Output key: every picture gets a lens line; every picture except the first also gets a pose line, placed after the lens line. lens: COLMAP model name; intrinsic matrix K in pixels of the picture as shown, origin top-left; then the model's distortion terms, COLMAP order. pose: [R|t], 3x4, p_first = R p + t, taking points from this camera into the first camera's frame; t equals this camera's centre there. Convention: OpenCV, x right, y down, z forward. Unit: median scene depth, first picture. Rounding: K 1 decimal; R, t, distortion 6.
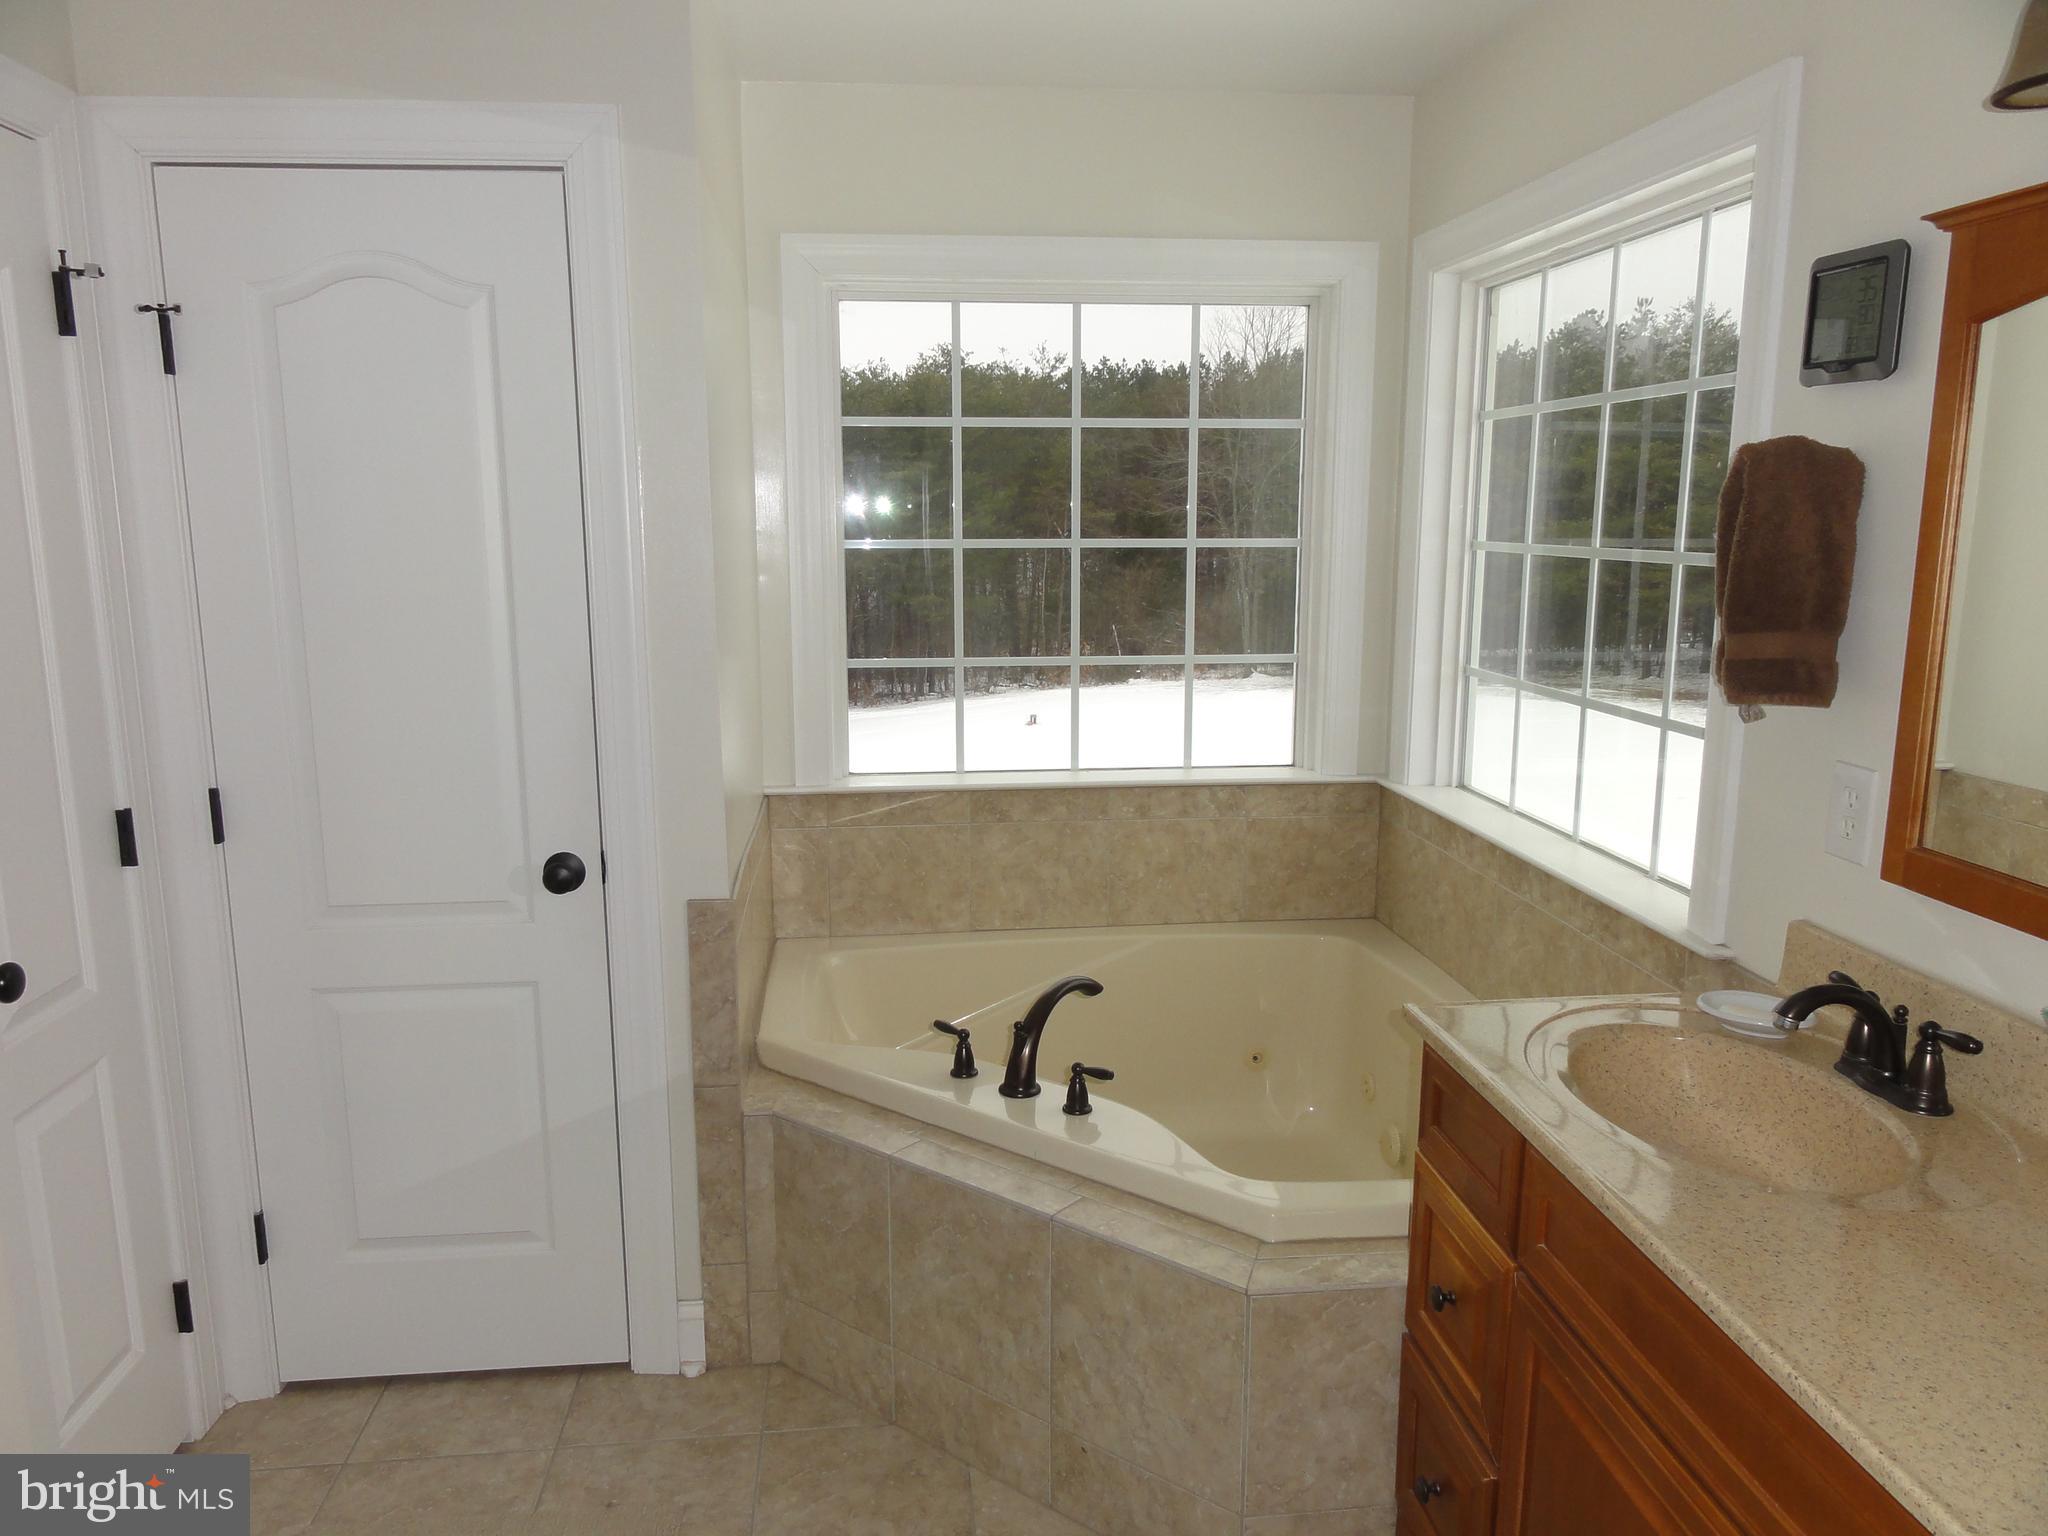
lens RADIAL K [[1476.7, 0, 1011.8], [0, 1476.7, 773.0], [0, 0, 1]] dist [-0.002423, 0.005552]
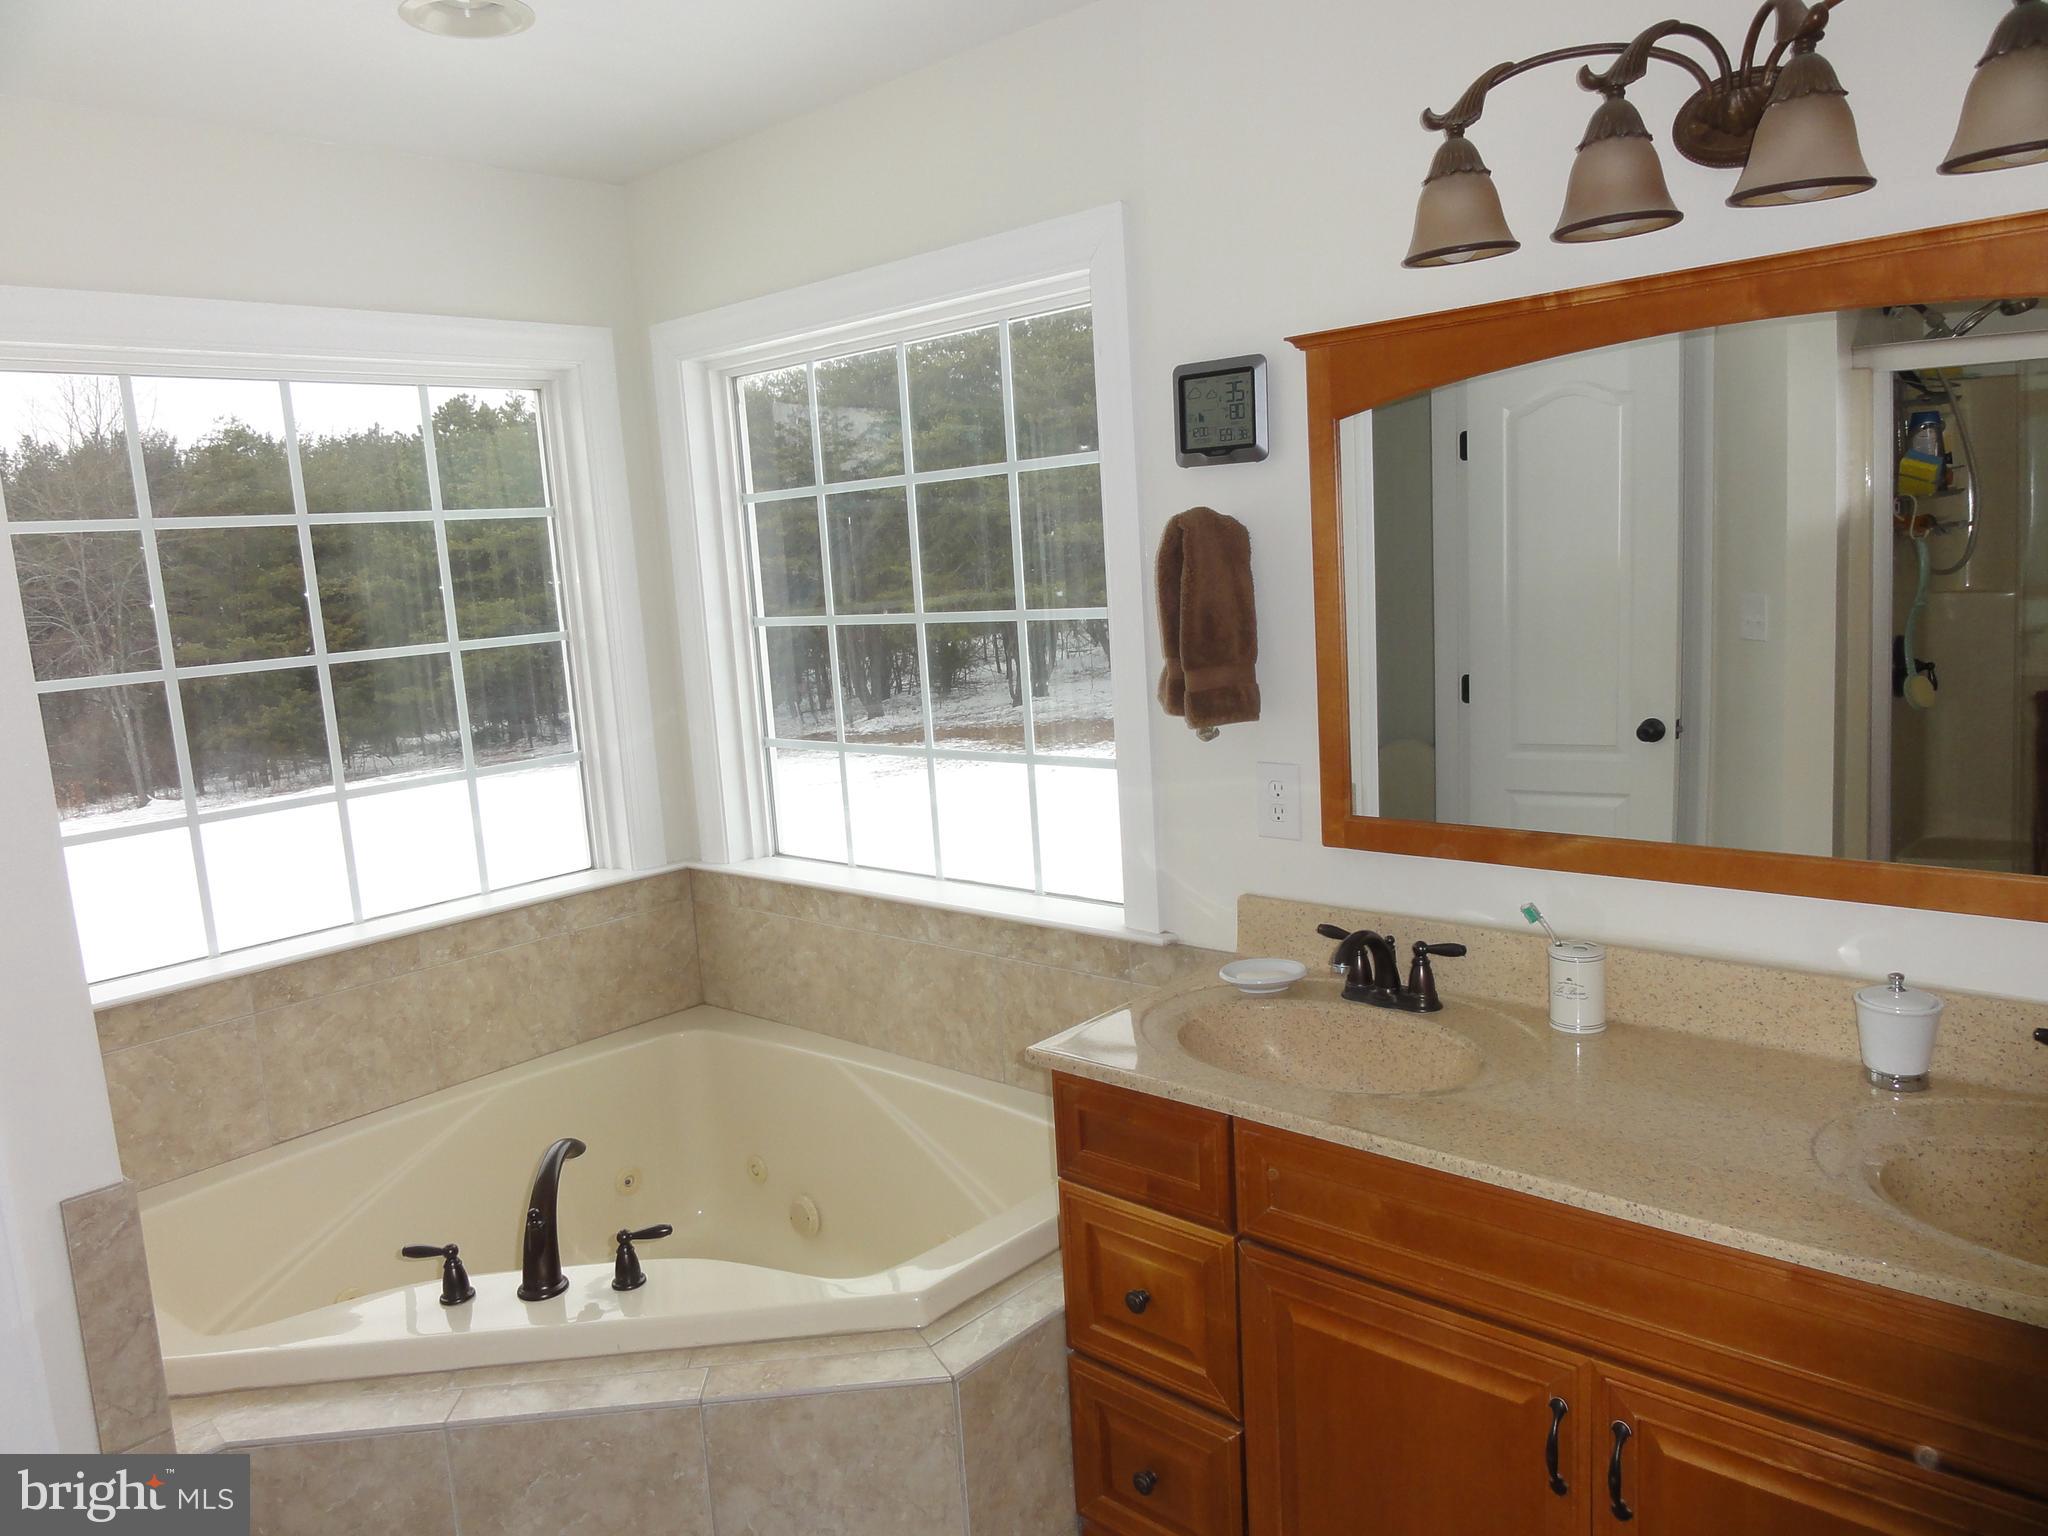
lens RADIAL K [[1476.7, 0, 1011.8], [0, 1476.7, 773.0], [0, 0, 1]] dist [-0.002423, 0.005552]
pose [[0.735574, -0.148607, 0.660944, -0.301675], [0.183584, 0.982863, 0.016673, -0.041607], [-0.652095, 0.109074, 0.750250, 0.140934]]
